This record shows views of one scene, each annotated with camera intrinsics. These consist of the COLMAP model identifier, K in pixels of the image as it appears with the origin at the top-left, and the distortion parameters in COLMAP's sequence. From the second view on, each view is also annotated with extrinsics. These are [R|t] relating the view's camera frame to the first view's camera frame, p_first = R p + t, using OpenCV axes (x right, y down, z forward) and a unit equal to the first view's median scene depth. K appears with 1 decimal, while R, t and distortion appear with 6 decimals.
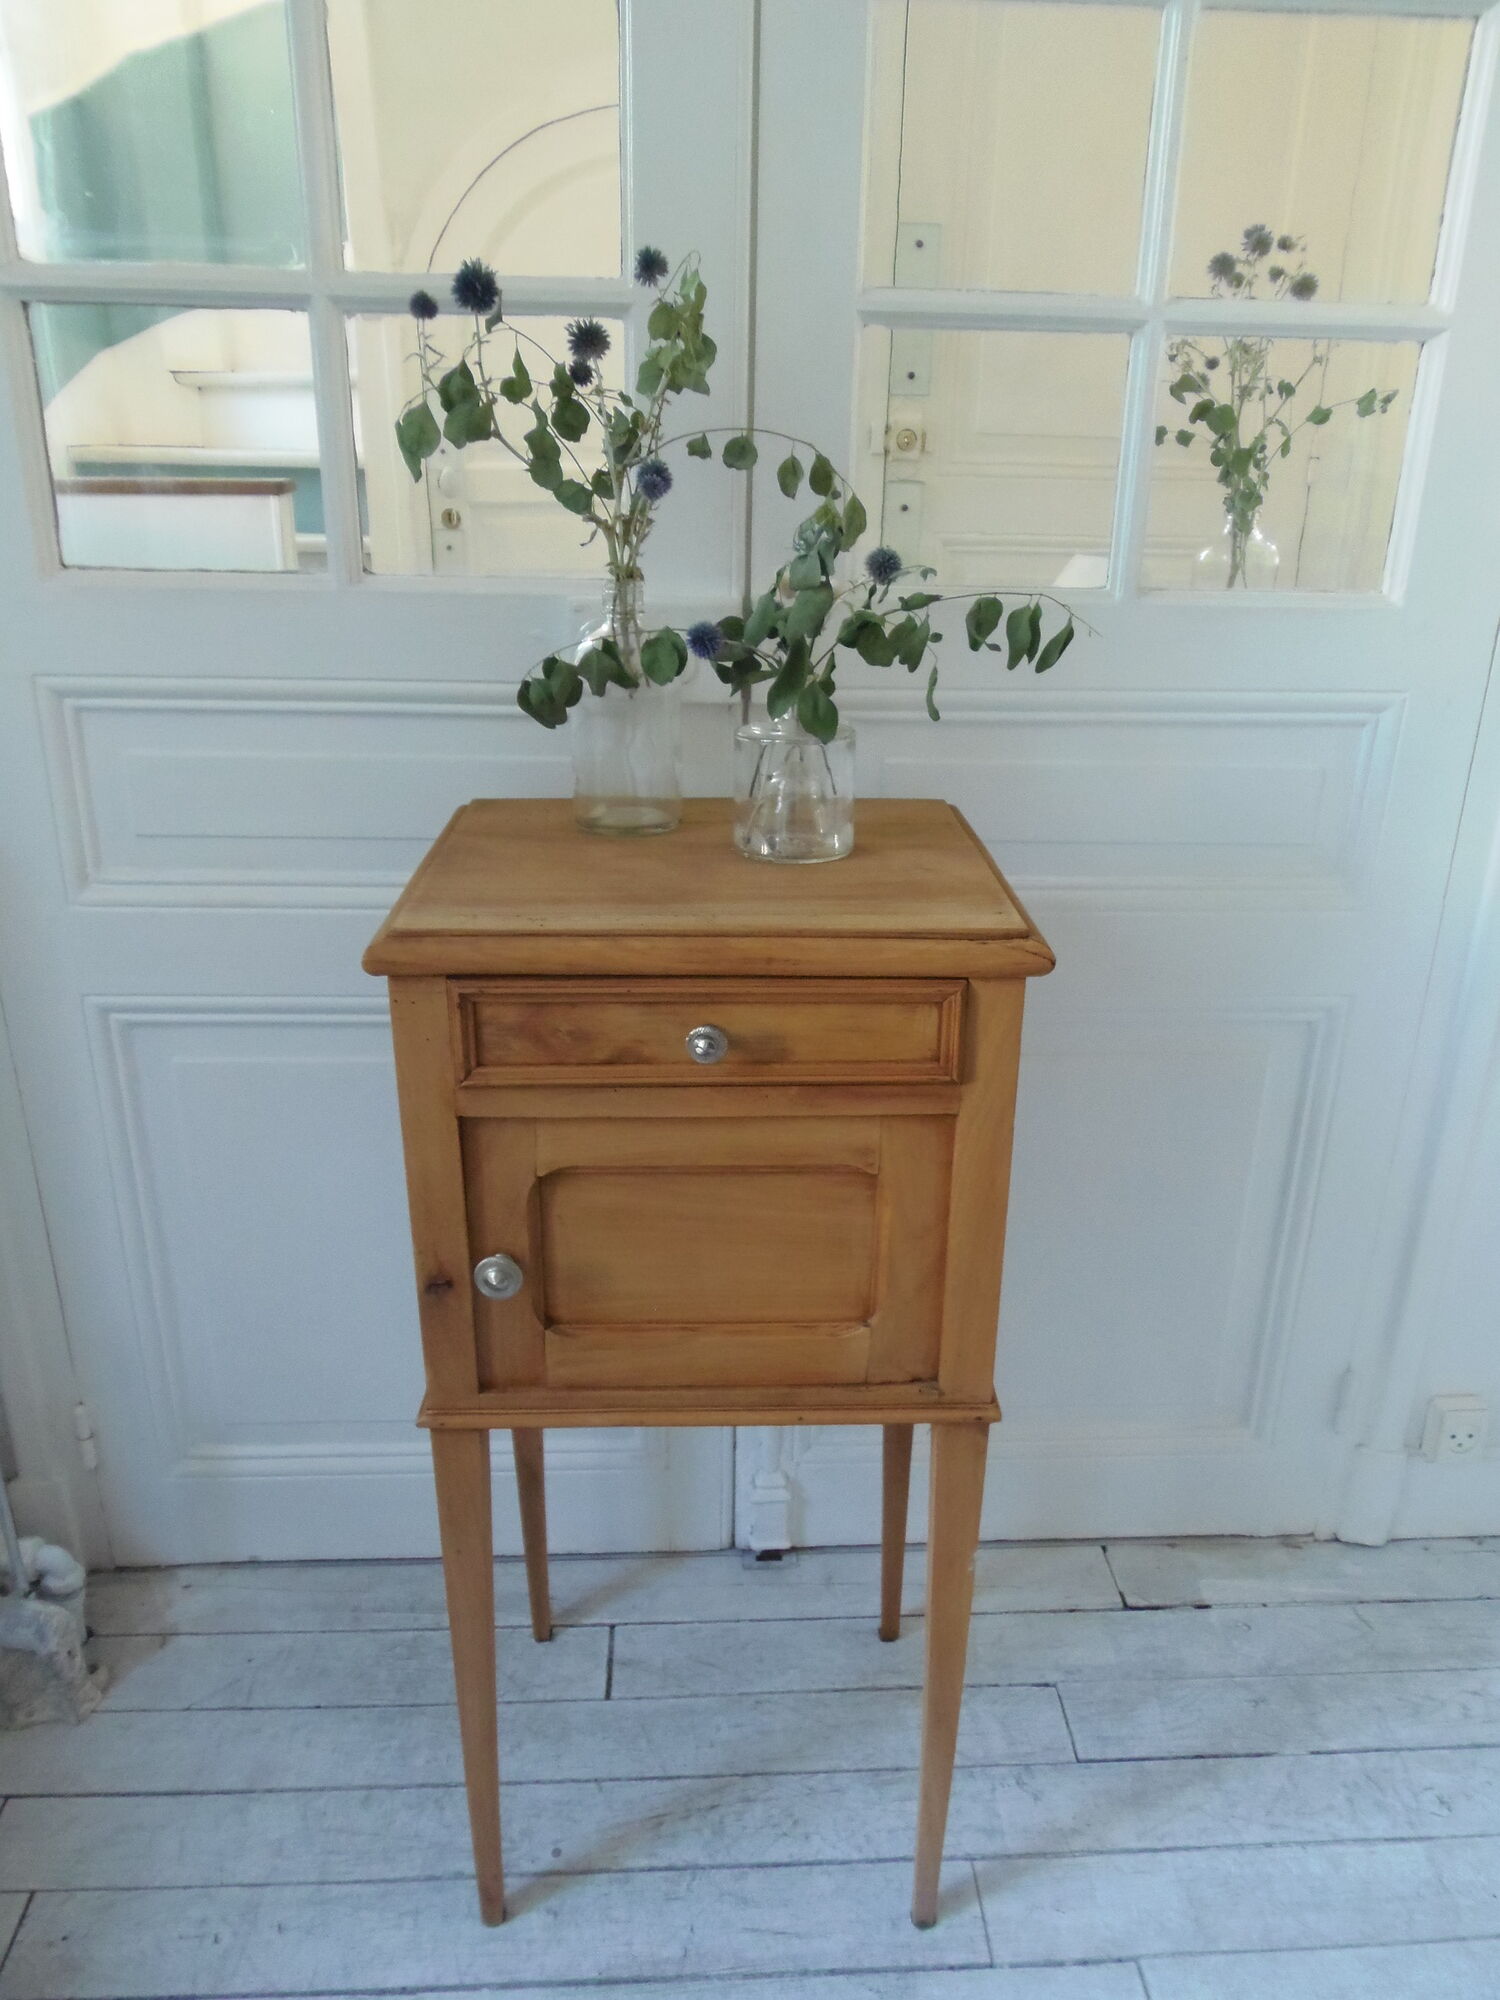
lens RADIAL K [[1471.0, 0, 771.4], [0, 1471.0, 1012.4], [0, 0, 1]] dist [-0.004008, -0.018374]
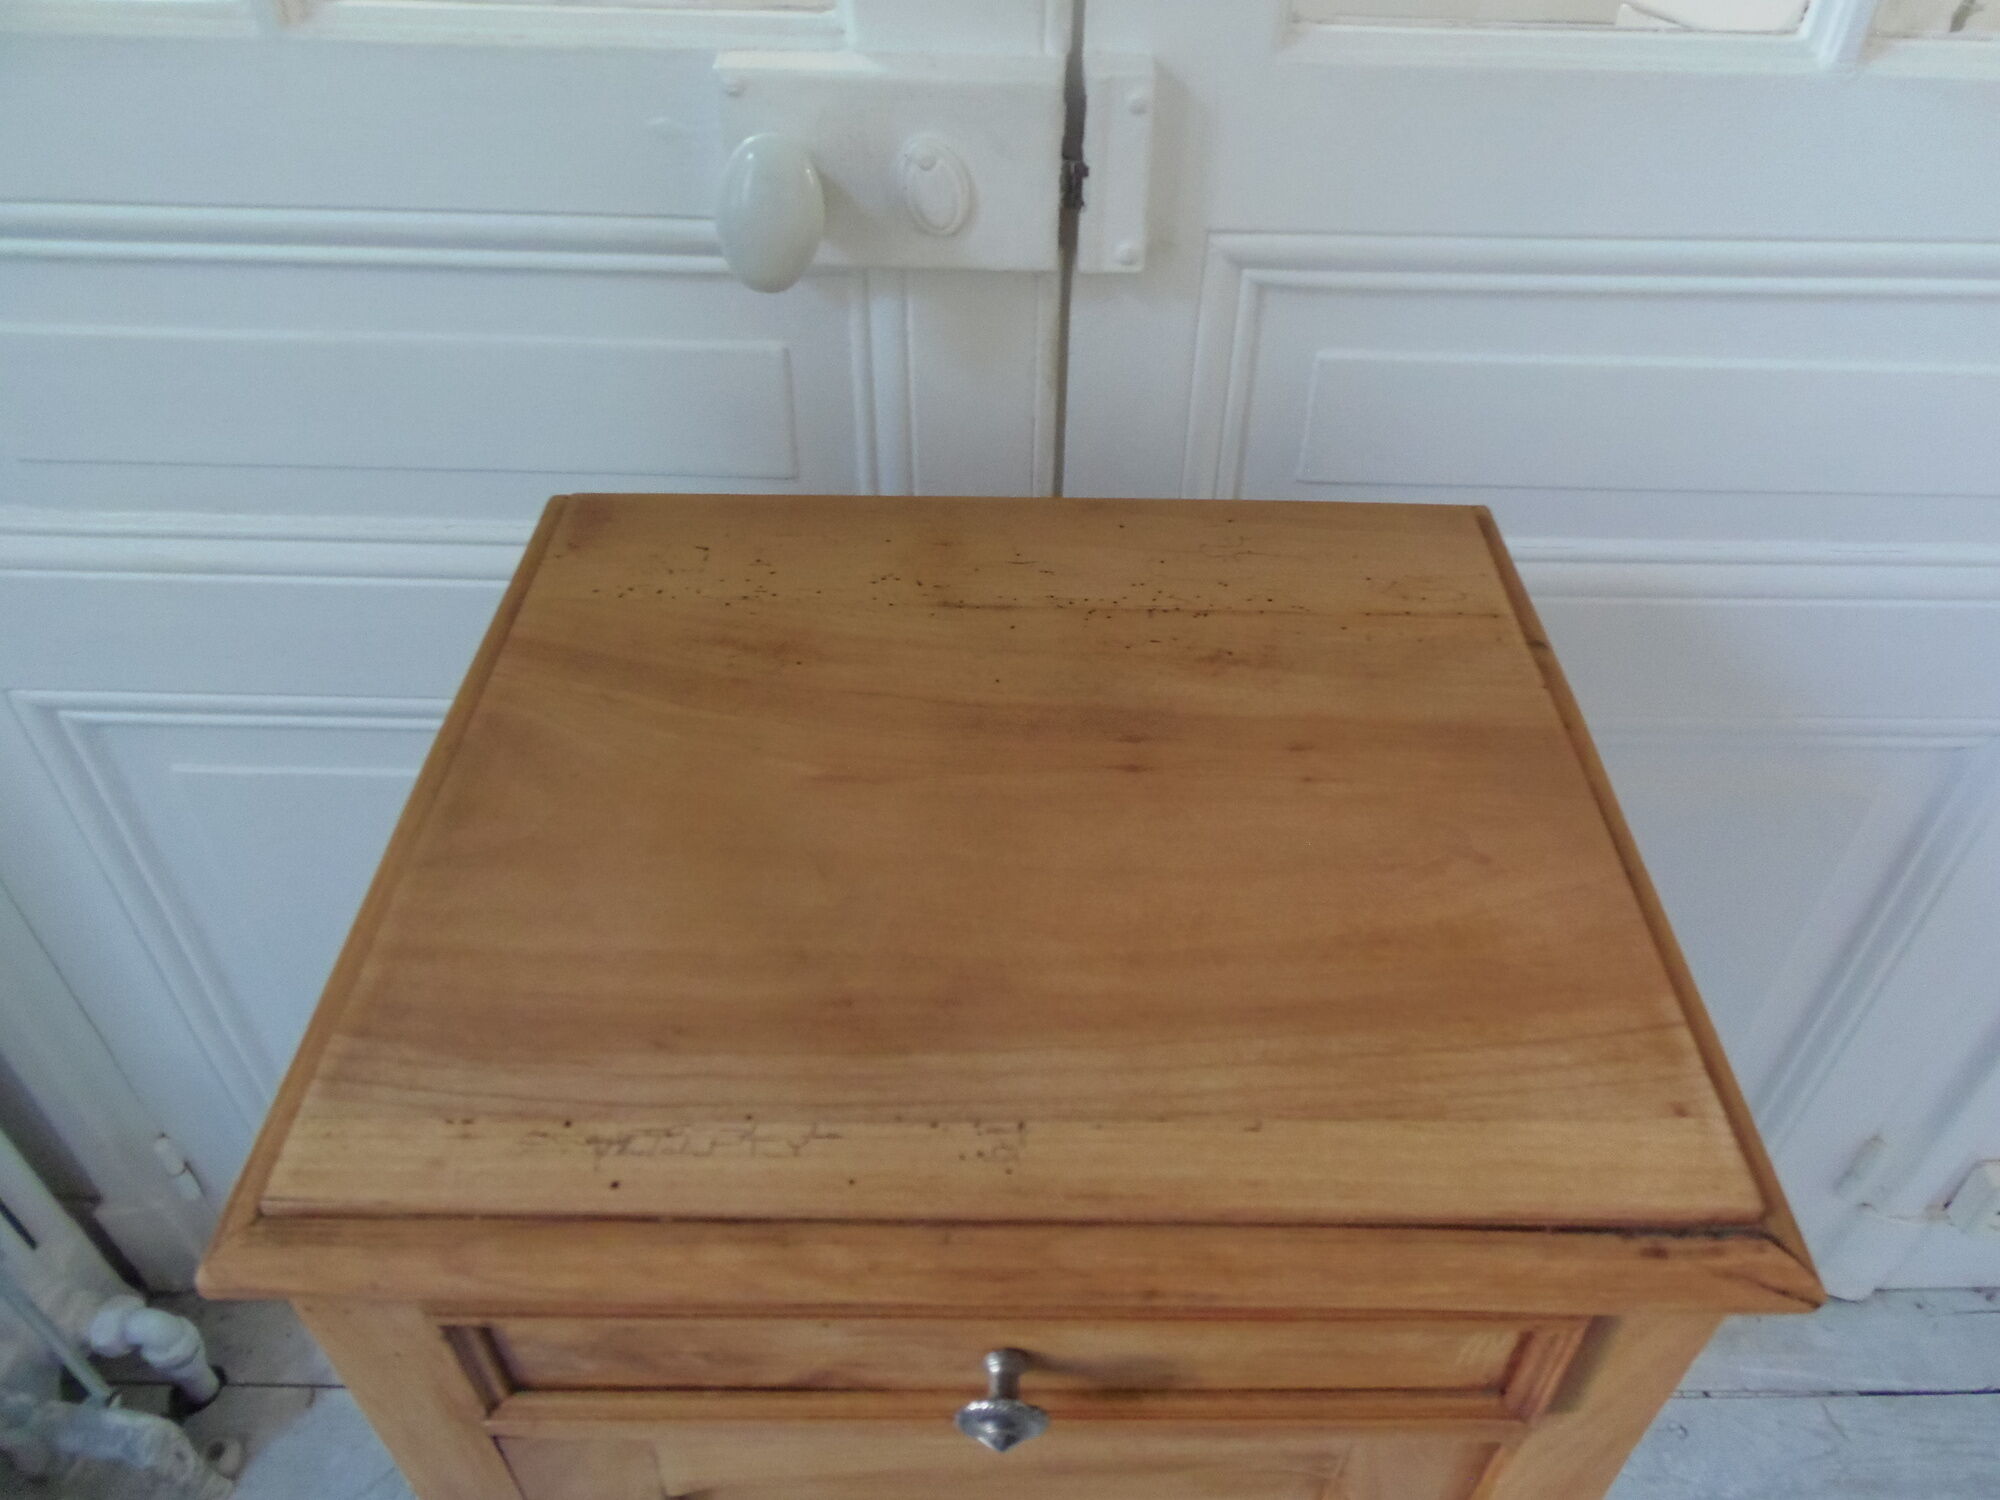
lens RADIAL K [[1471.0, 0, 1032.7], [0, 1471.0, 691.9], [0, 0, 1]] dist [-0.004008, -0.018374]
pose [[0.998627, 0.034403, -0.039509, -0.003526], [-0.020222, 0.948842, 0.315103, -0.219852], [0.048329, -0.313871, 0.948235, 0.429572]]
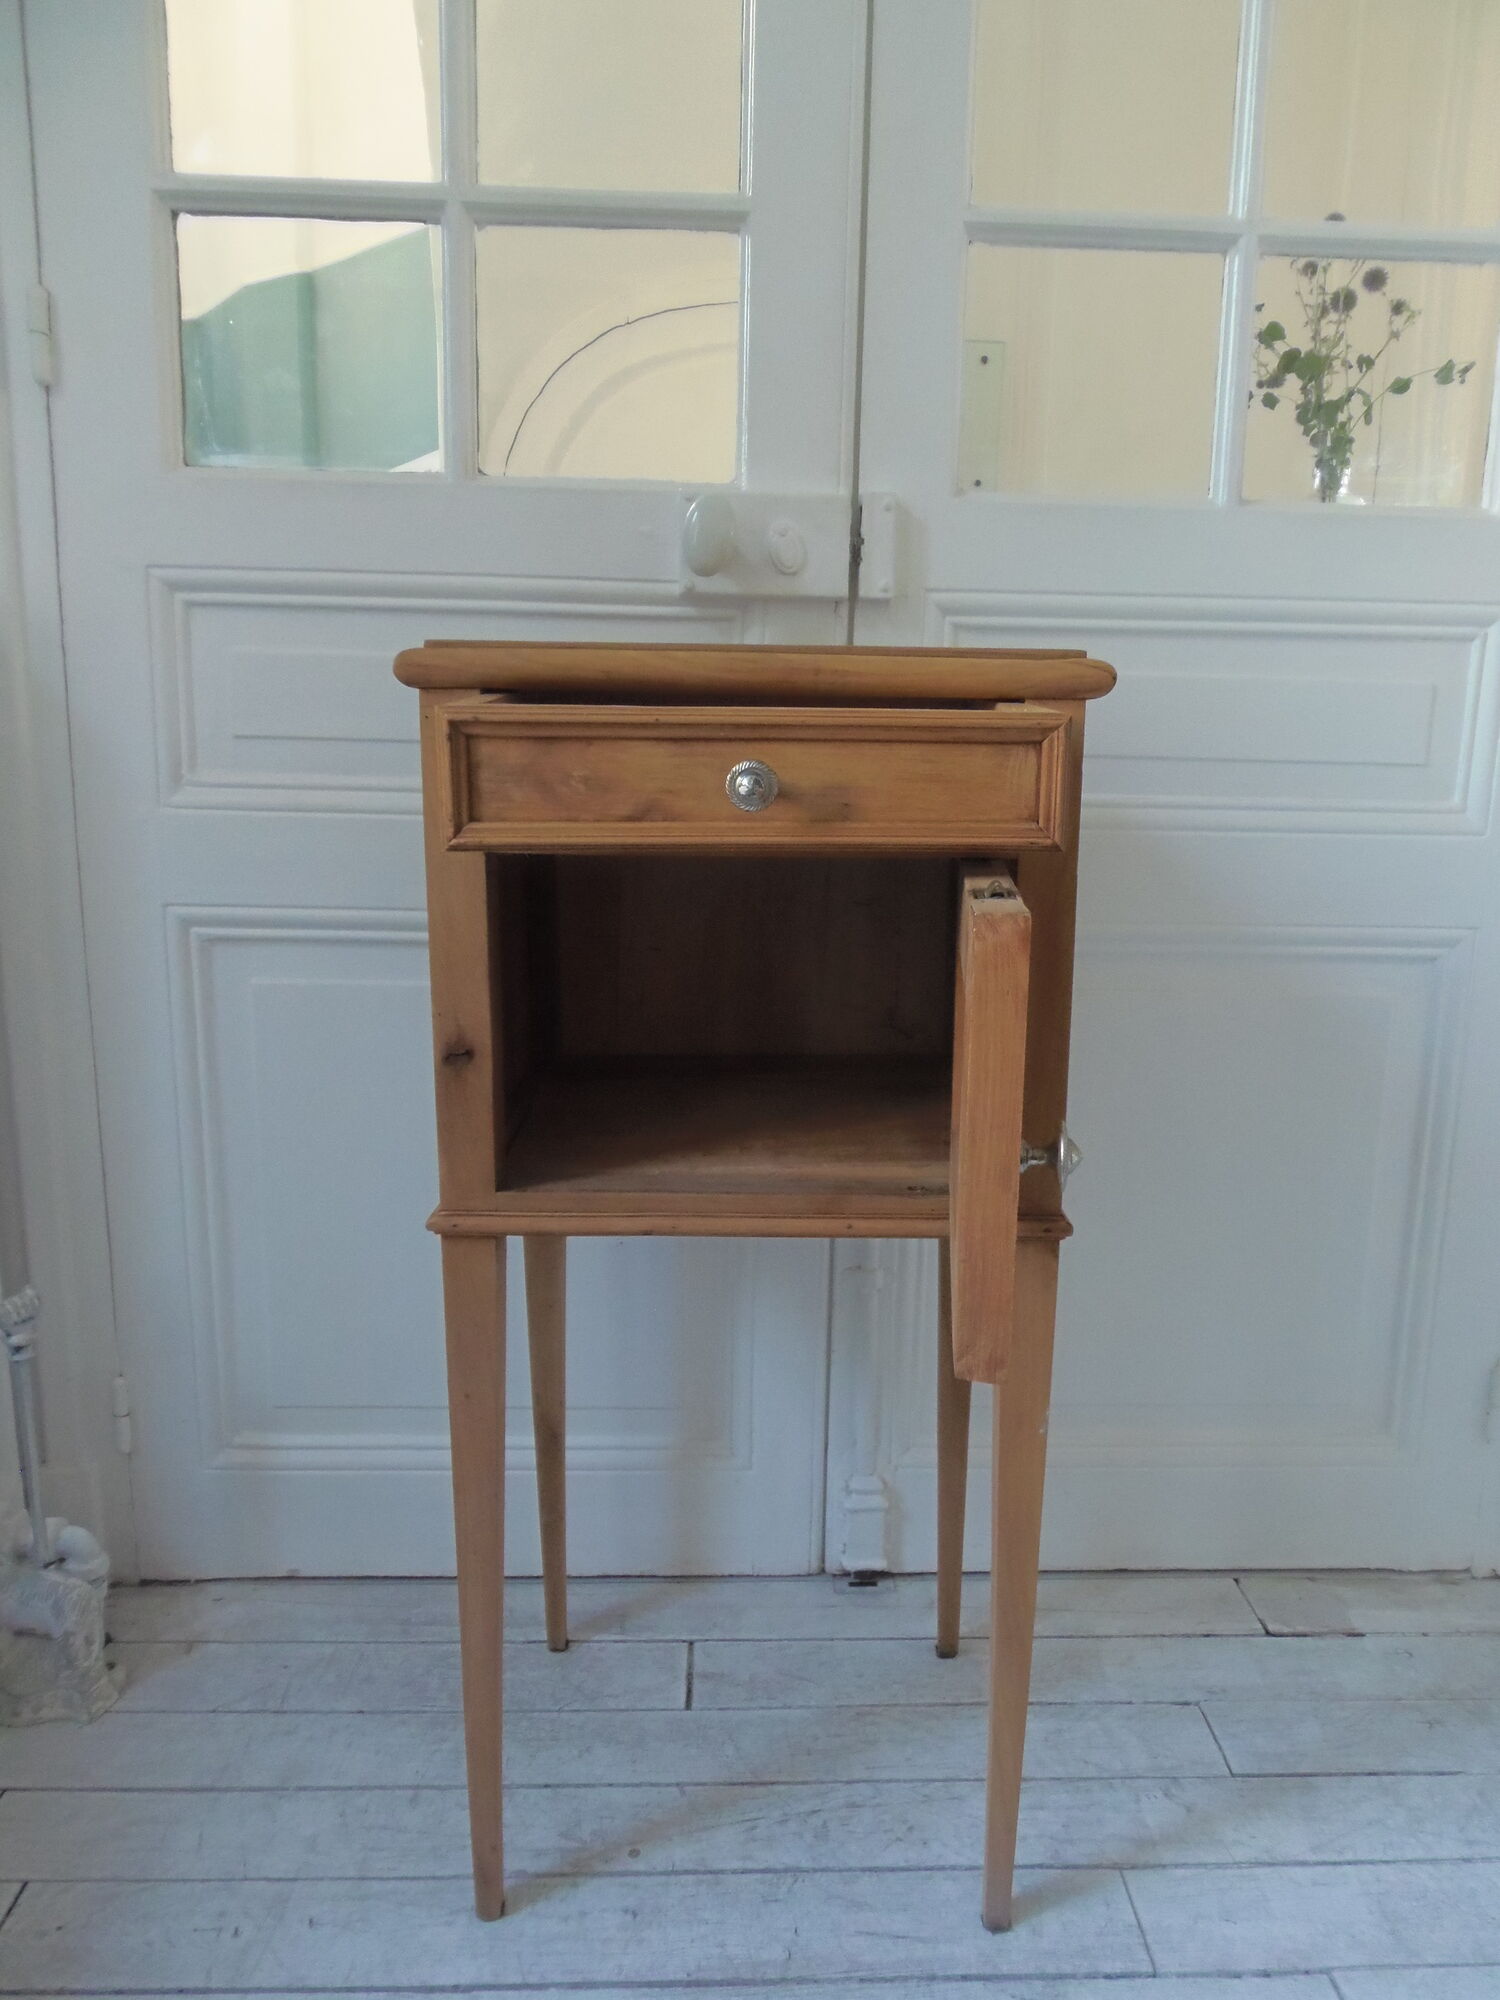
lens RADIAL K [[1471.0, 0, 779.9], [0, 1471.0, 1020.8], [0, 0, 1]] dist [-0.004008, -0.018374]
pose [[0.999836, 0.003237, -0.017833, -0.045783], [-0.006454, 0.983010, -0.183440, 0.241552], [0.016936, 0.183525, 0.982869, 0.066124]]
